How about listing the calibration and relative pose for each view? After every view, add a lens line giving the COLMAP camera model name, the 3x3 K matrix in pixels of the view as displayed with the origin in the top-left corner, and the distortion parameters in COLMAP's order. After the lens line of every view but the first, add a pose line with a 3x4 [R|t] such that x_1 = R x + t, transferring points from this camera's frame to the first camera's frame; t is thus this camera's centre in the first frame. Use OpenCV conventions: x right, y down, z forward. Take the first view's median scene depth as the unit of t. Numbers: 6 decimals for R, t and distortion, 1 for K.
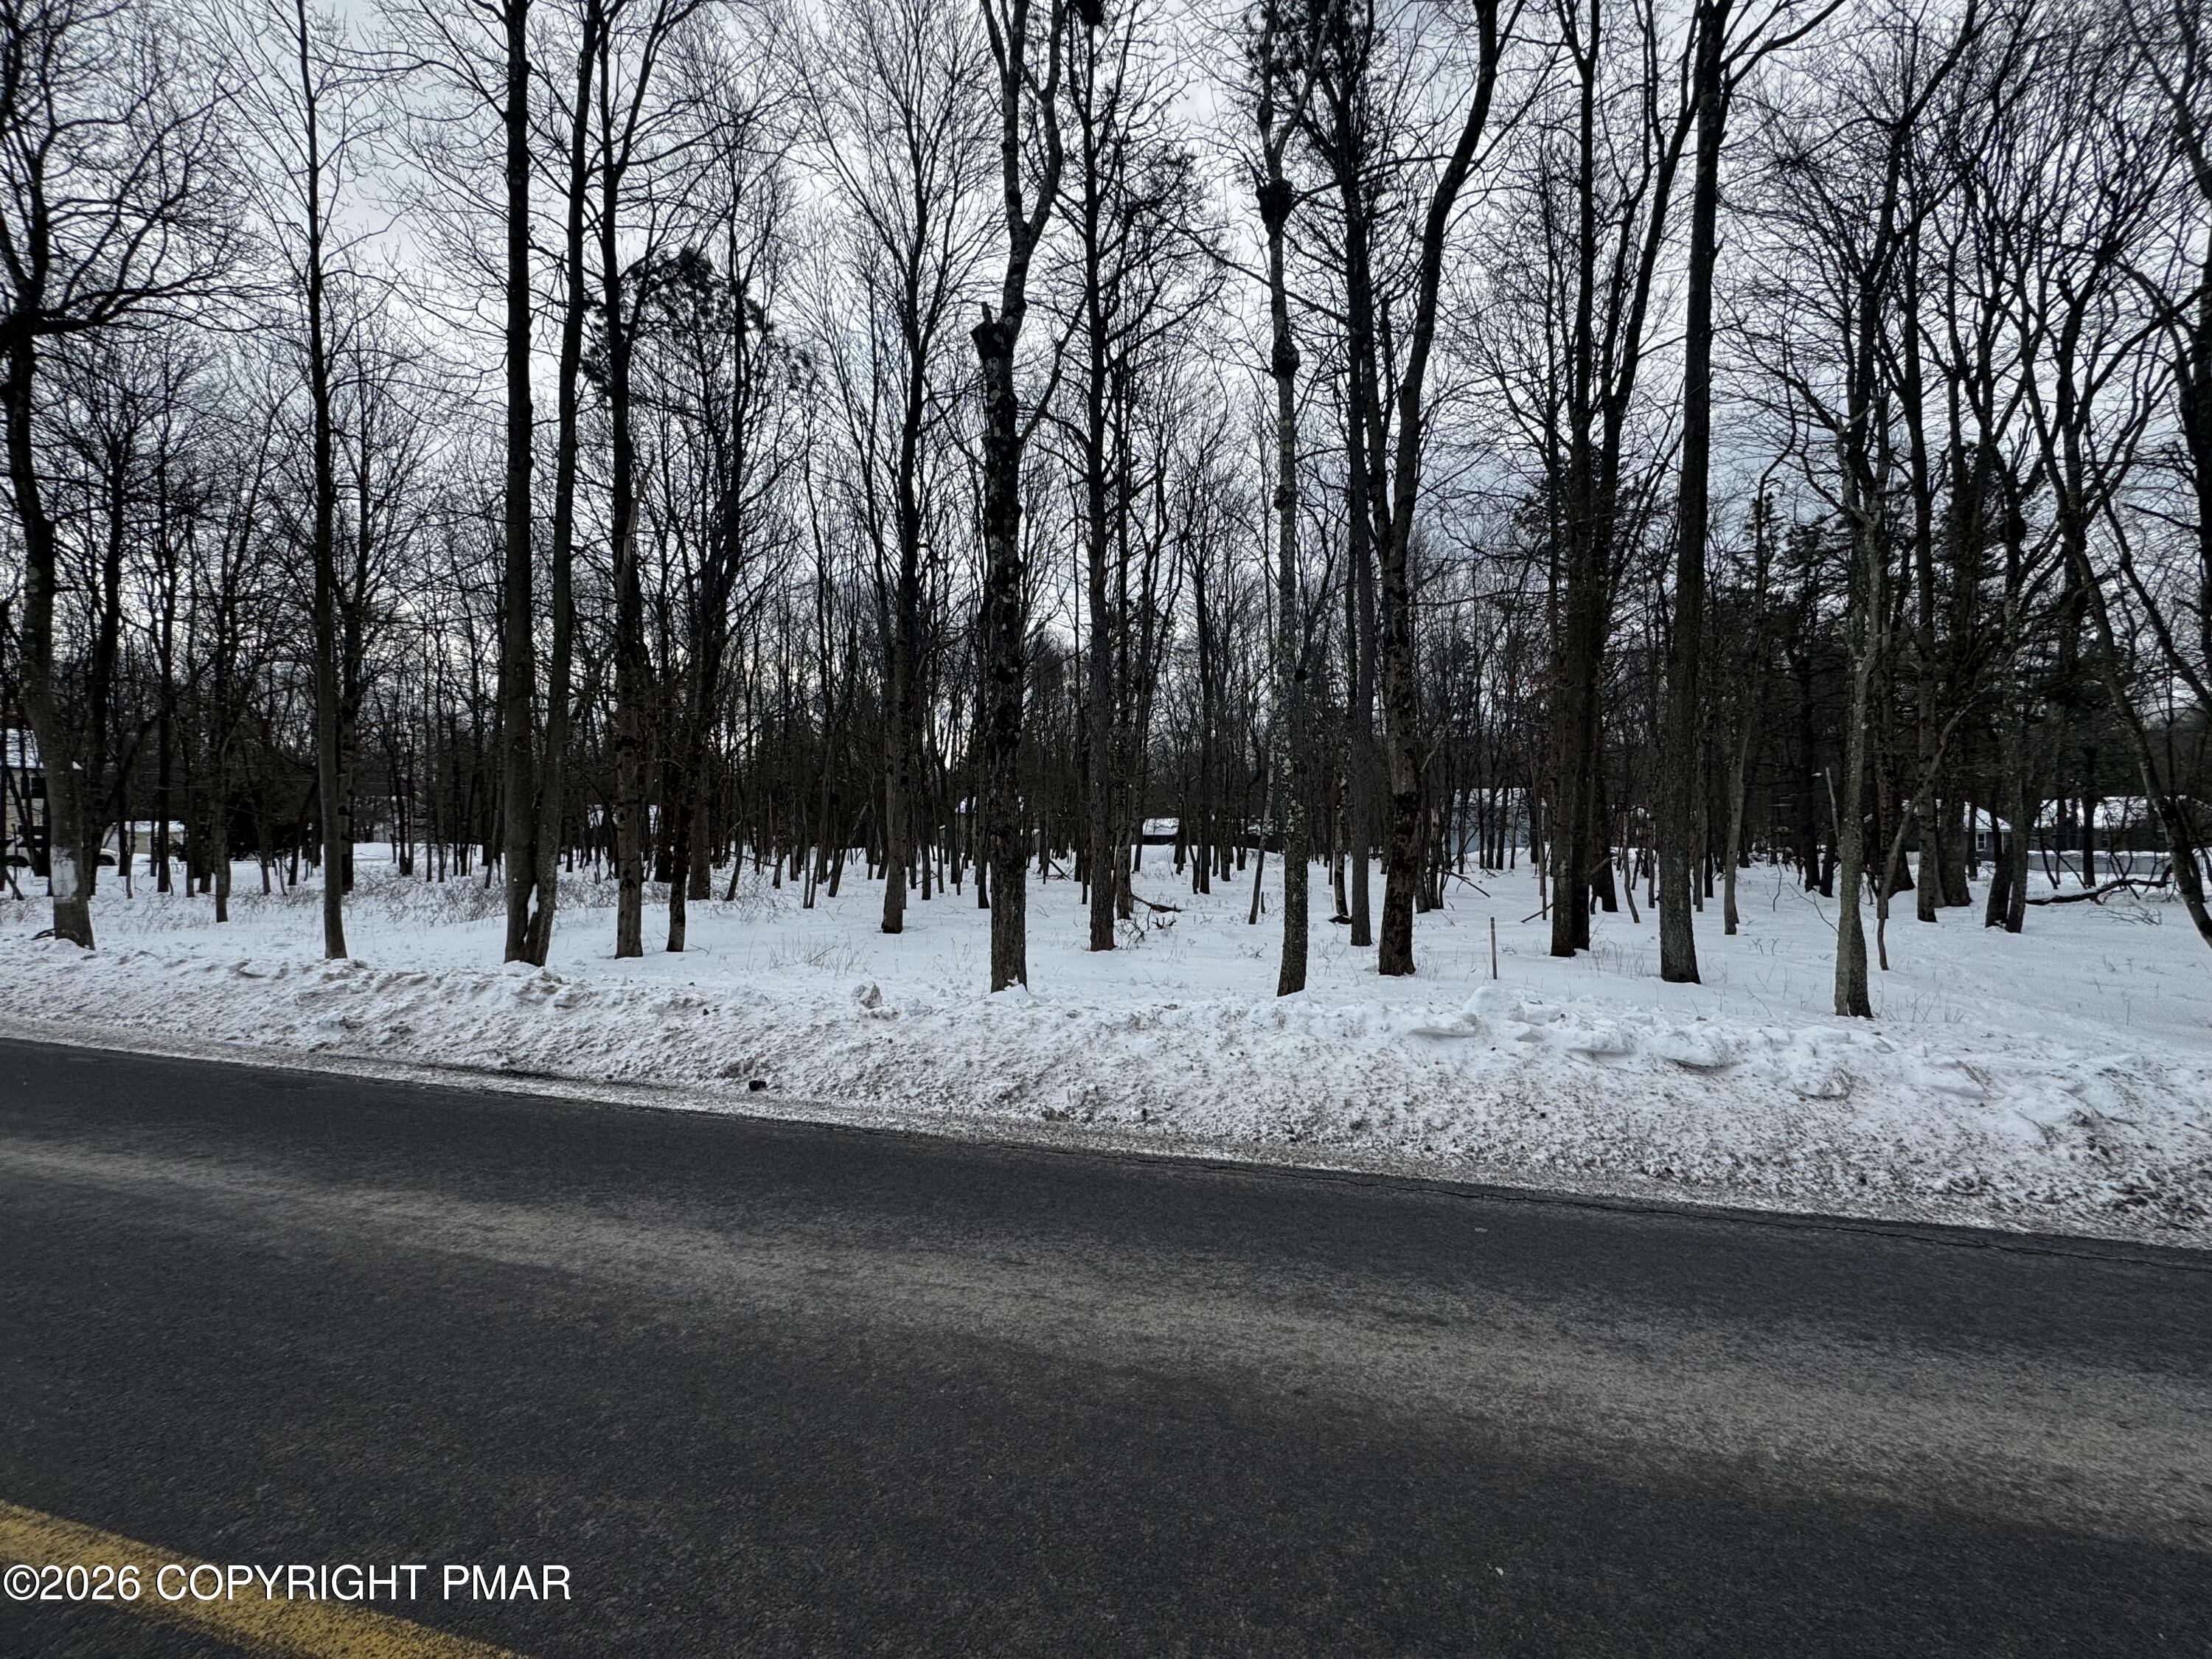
lens RADIAL K [[882.2, 0, 1106.1], [0, 882.2, 824.7], [0, 0, 1]] dist [0.004469, -0.000438]
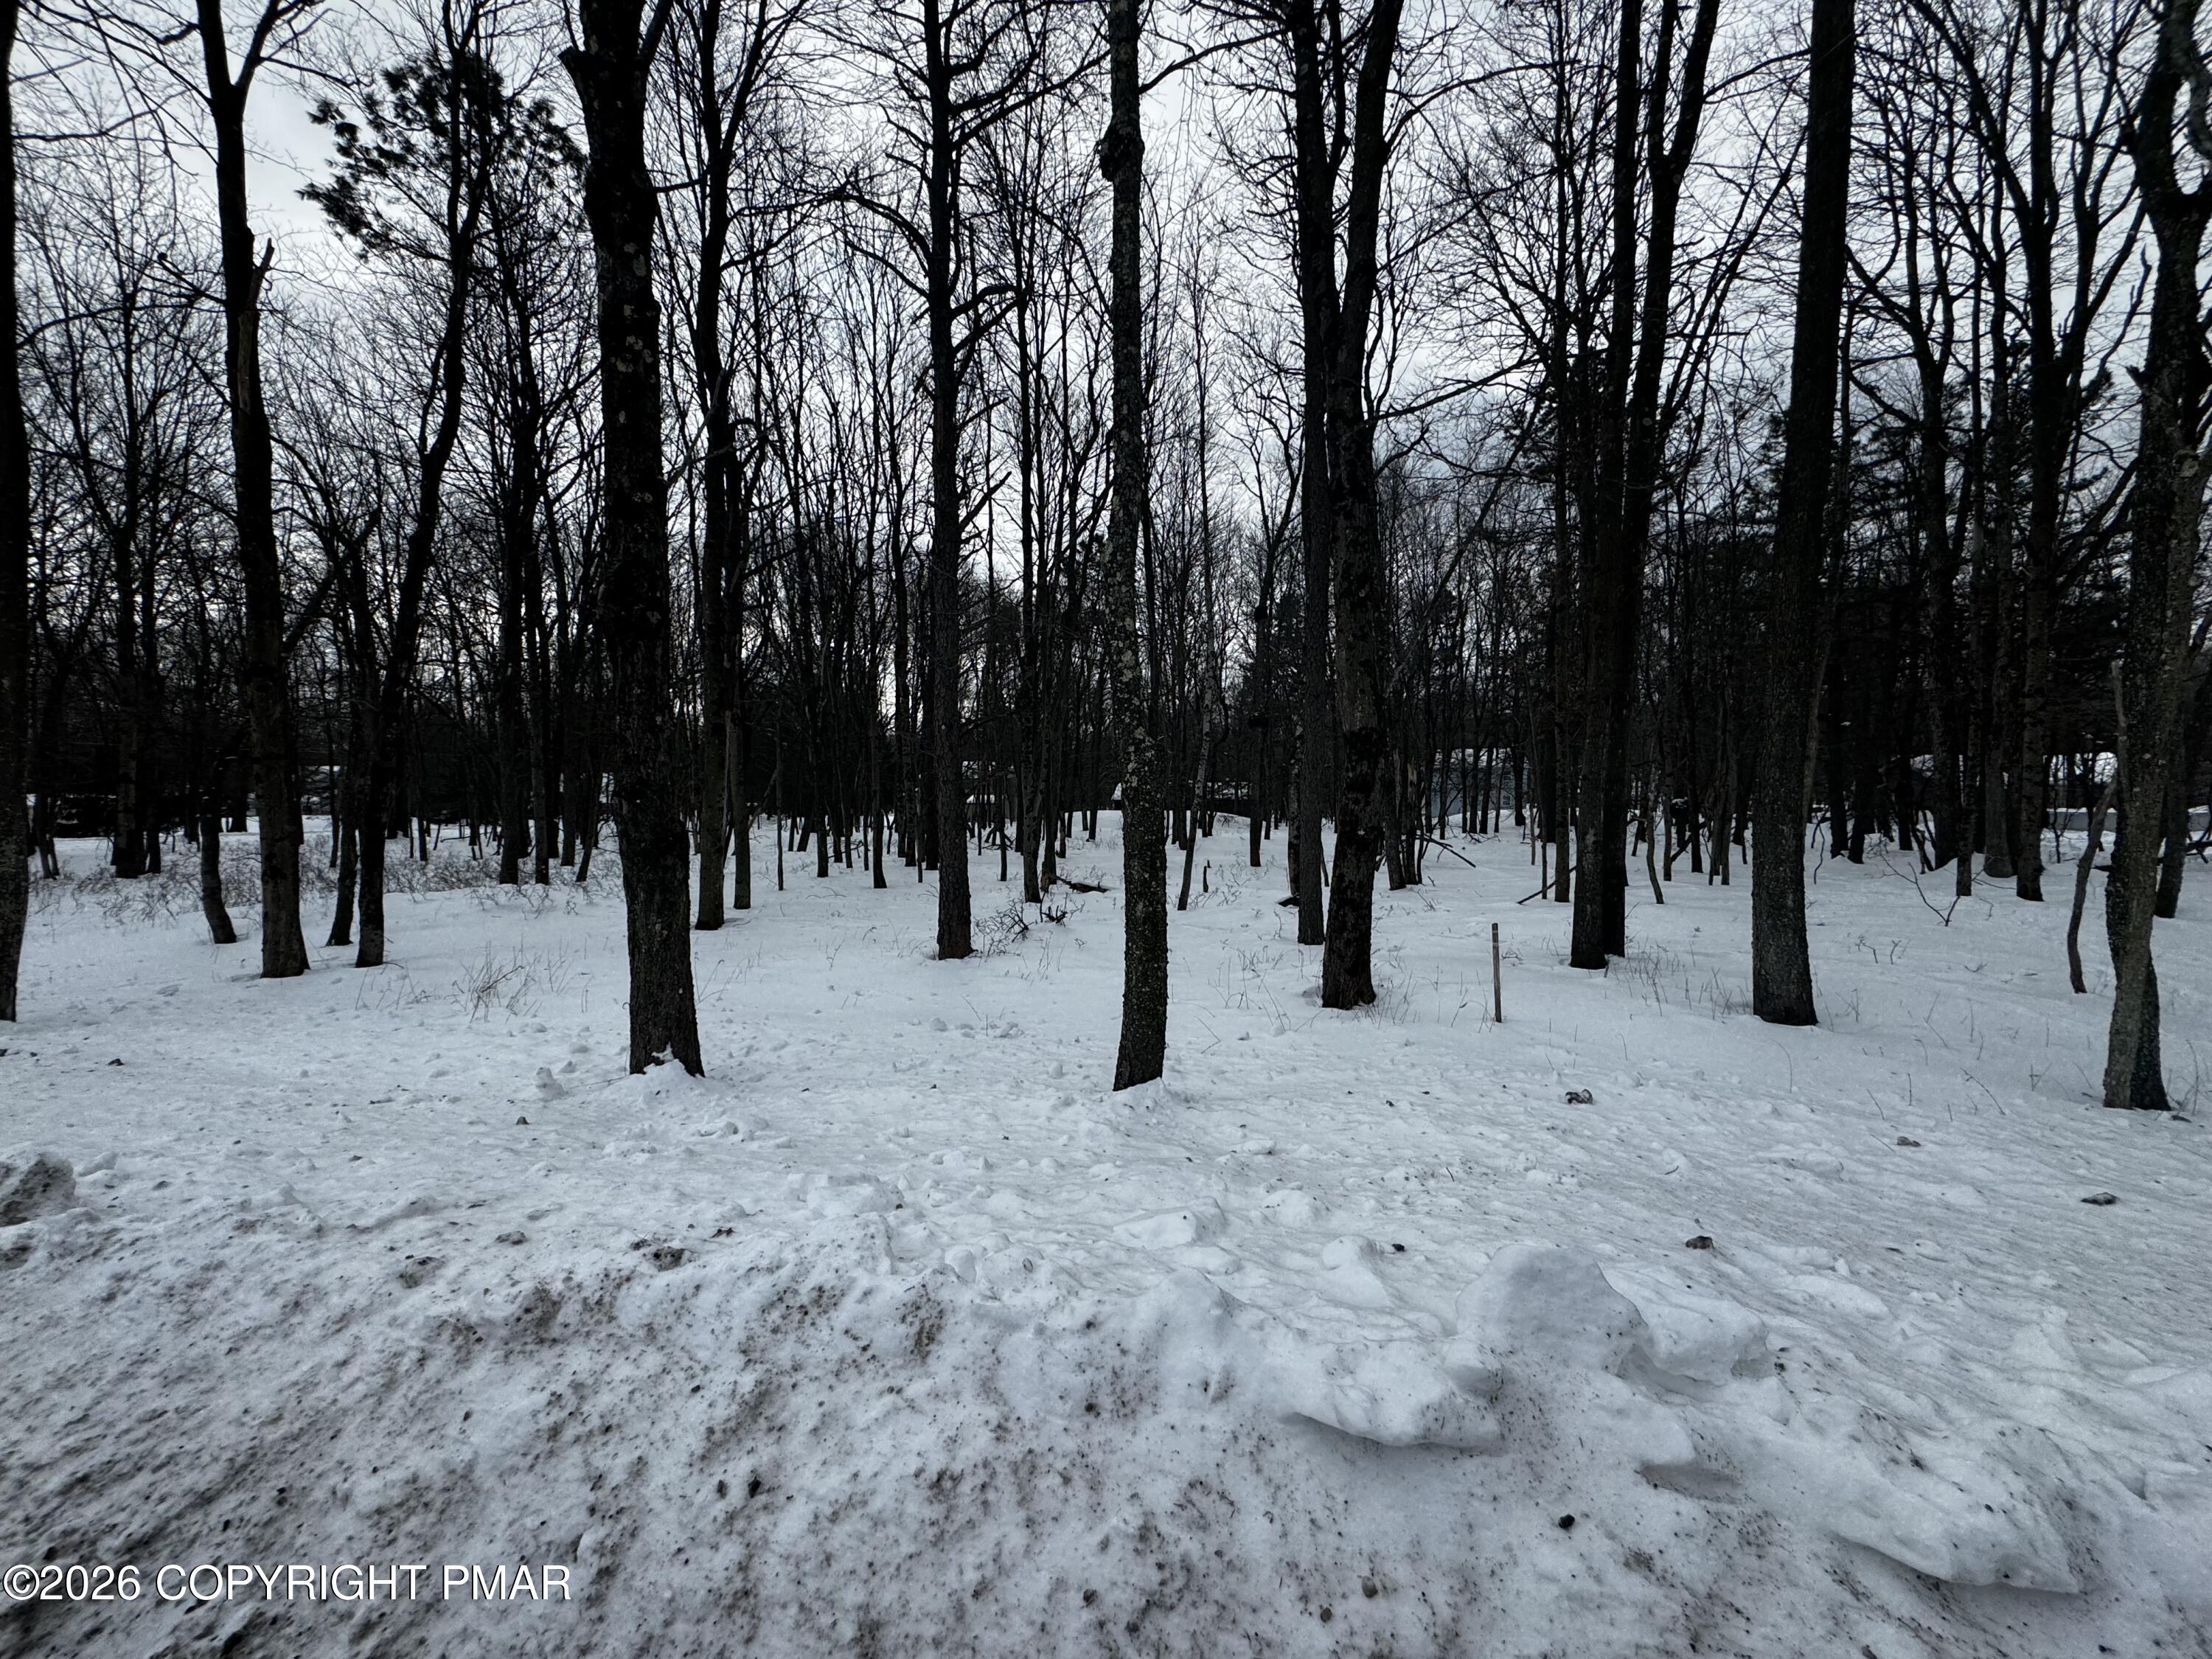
lens RADIAL K [[882.2, 0, 1109.8], [0, 882.2, 824.1], [0, 0, 1]] dist [0.004469, -0.000438]
pose [[0.999698, -0.008999, 0.022864, 0.099734], [0.008130, 0.999250, 0.037849, 0.005903], [-0.023187, -0.037652, 0.999022, 0.253518]]
